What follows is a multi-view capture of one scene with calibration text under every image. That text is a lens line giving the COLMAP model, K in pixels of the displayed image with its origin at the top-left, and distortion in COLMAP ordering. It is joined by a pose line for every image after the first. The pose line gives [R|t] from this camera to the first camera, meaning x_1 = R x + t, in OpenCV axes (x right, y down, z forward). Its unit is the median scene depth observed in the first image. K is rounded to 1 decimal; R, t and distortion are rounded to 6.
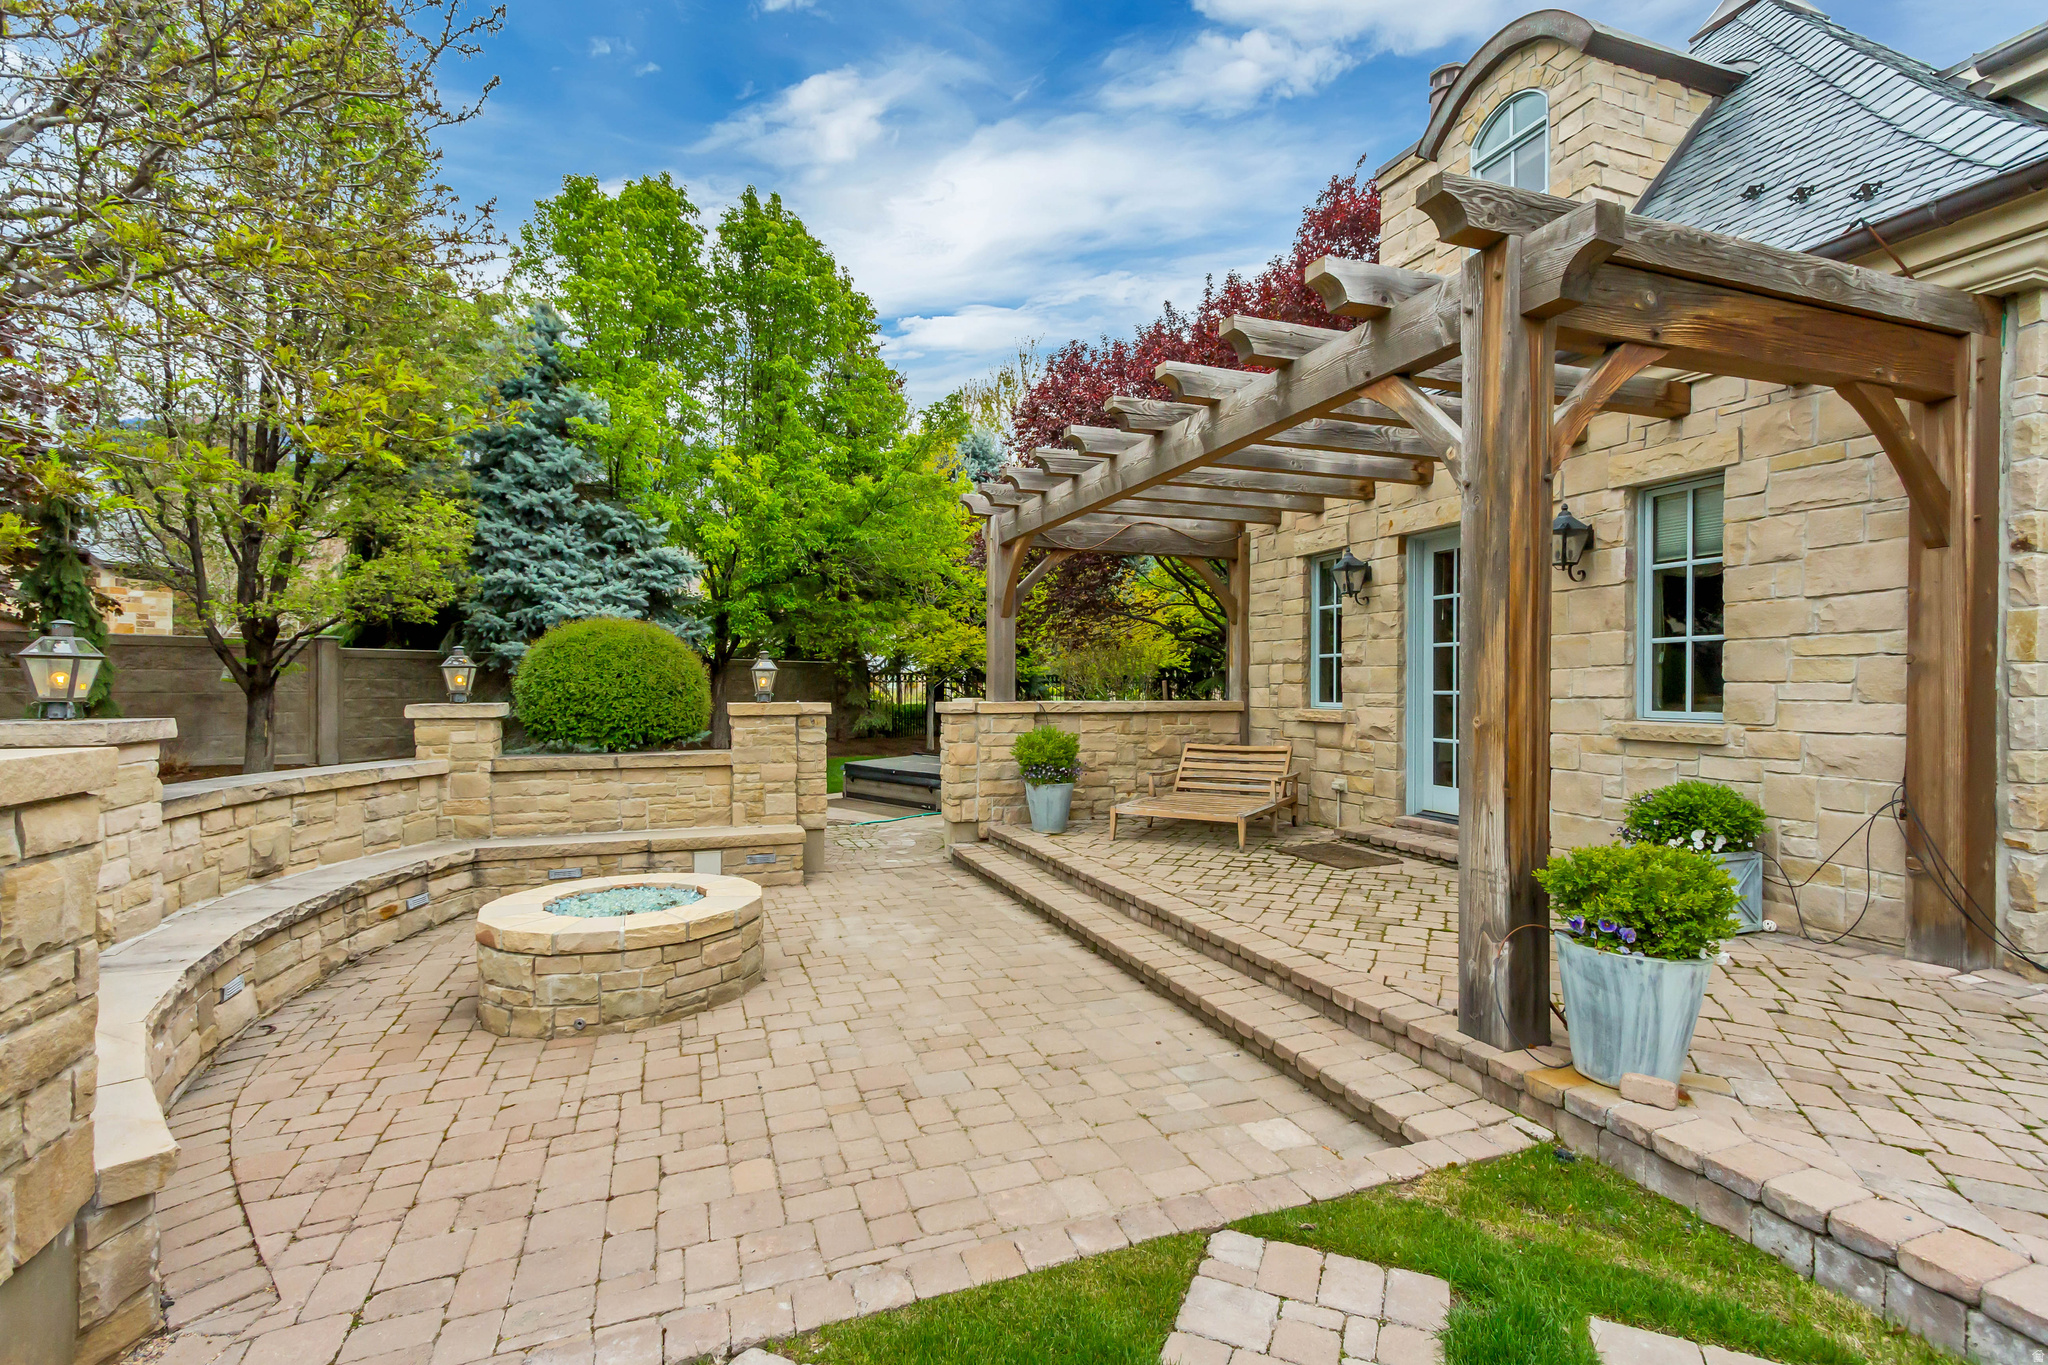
lens RADIAL K [[947.8, 0, 1025.0], [0, 947.8, 691.3], [0, 0, 1]] dist [0.006483, -0.002088]
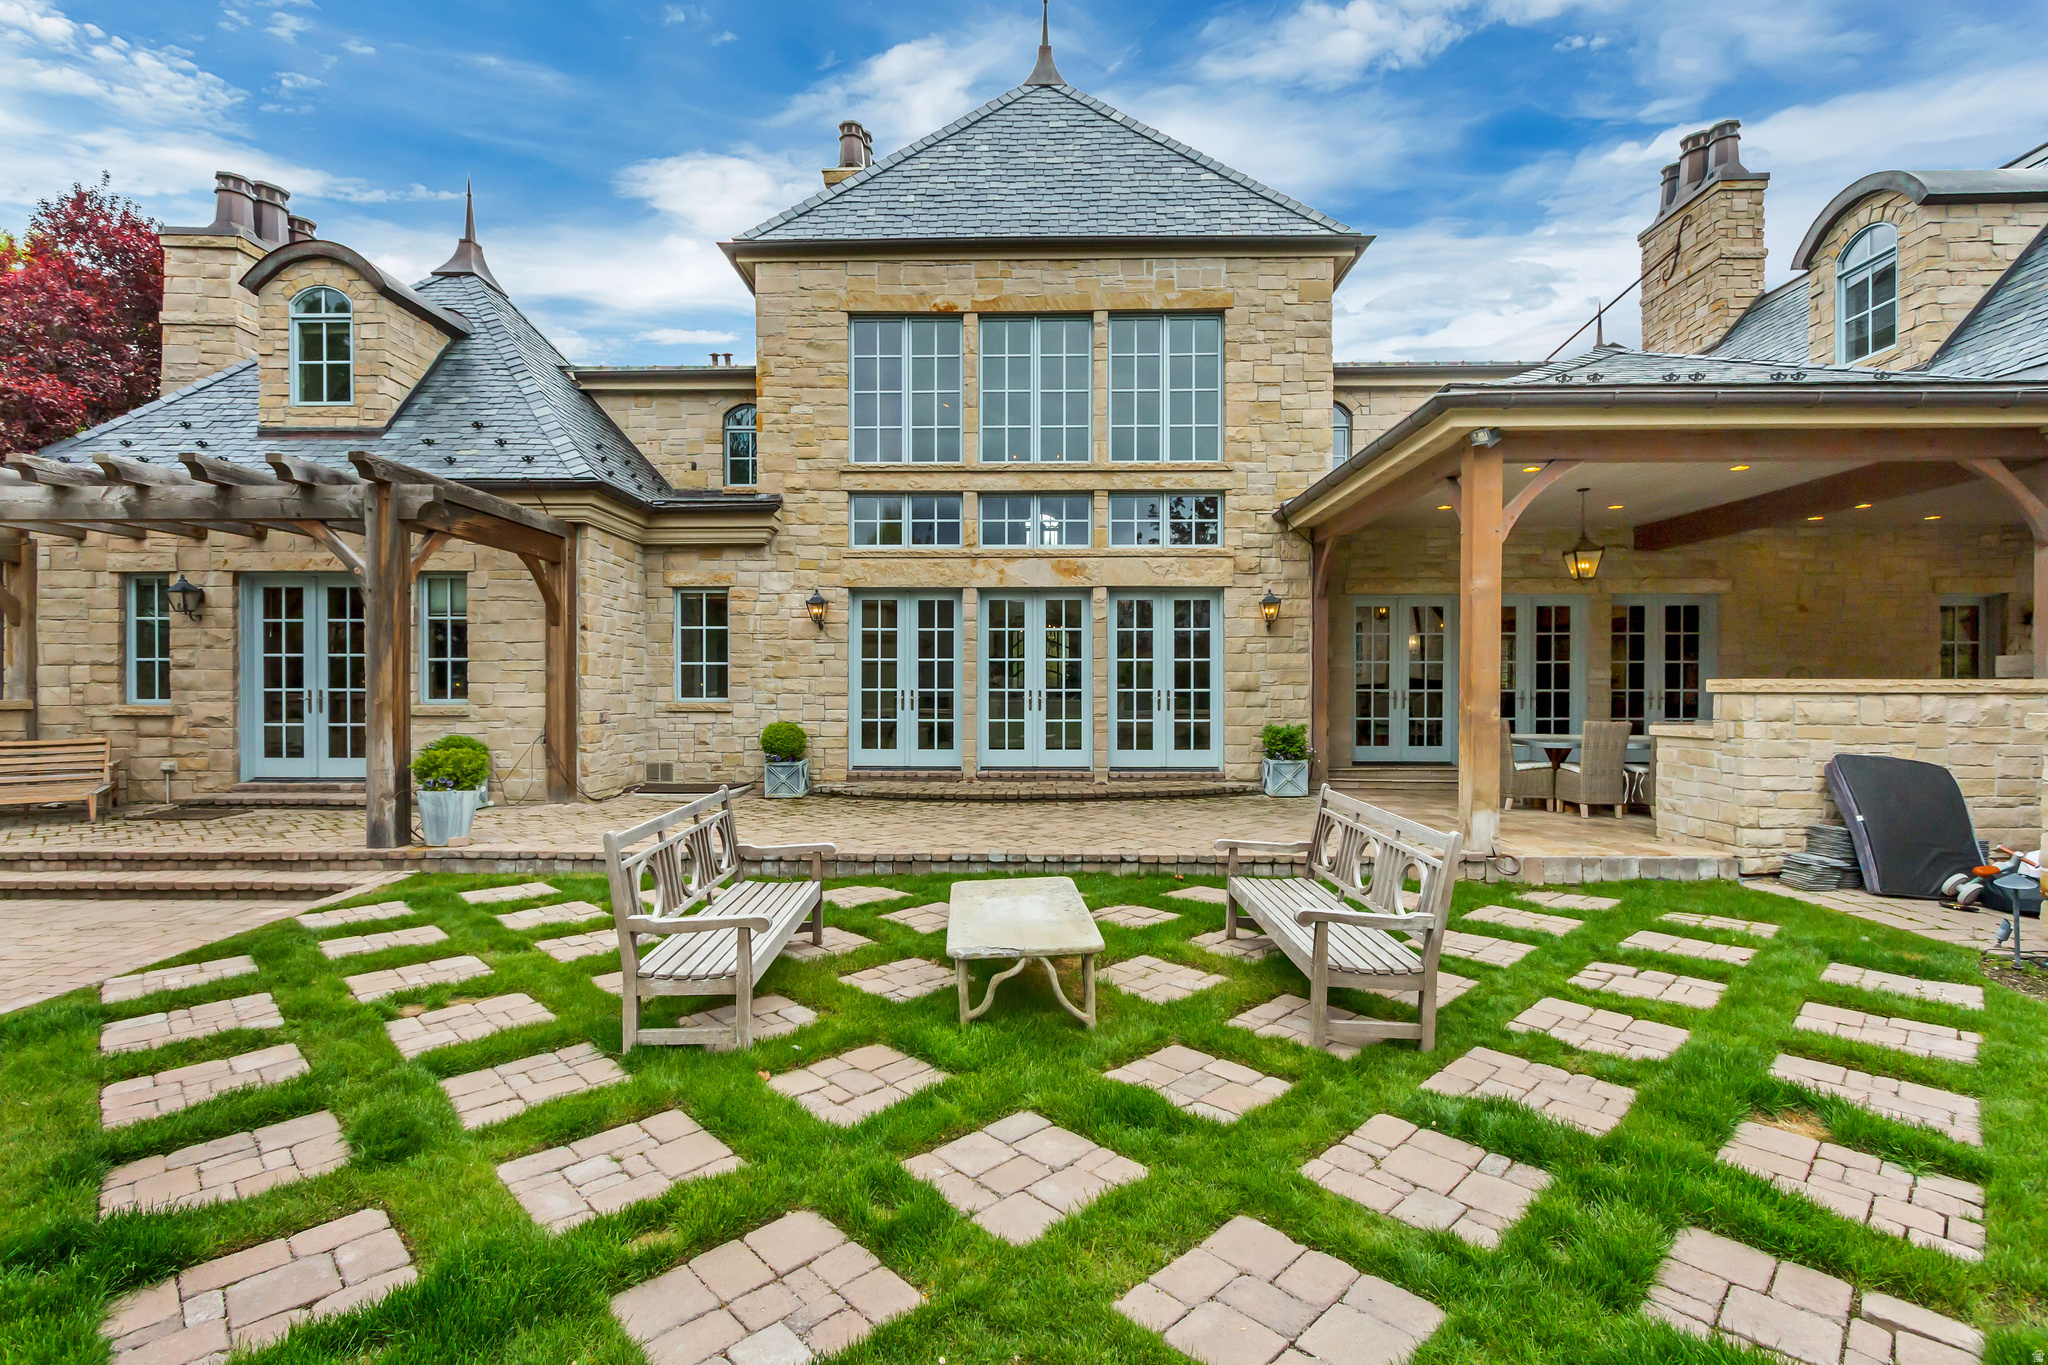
lens RADIAL K [[947.8, 0, 1021.0], [0, 947.8, 693.0], [0, 0, 1]] dist [0.006483, -0.002088]
pose [[0.364909, -0.007784, 0.931011, -0.497091], [0.006439, 0.999962, 0.005837, 0.005253], [-0.931021, 0.003865, 0.364945, -0.571797]]
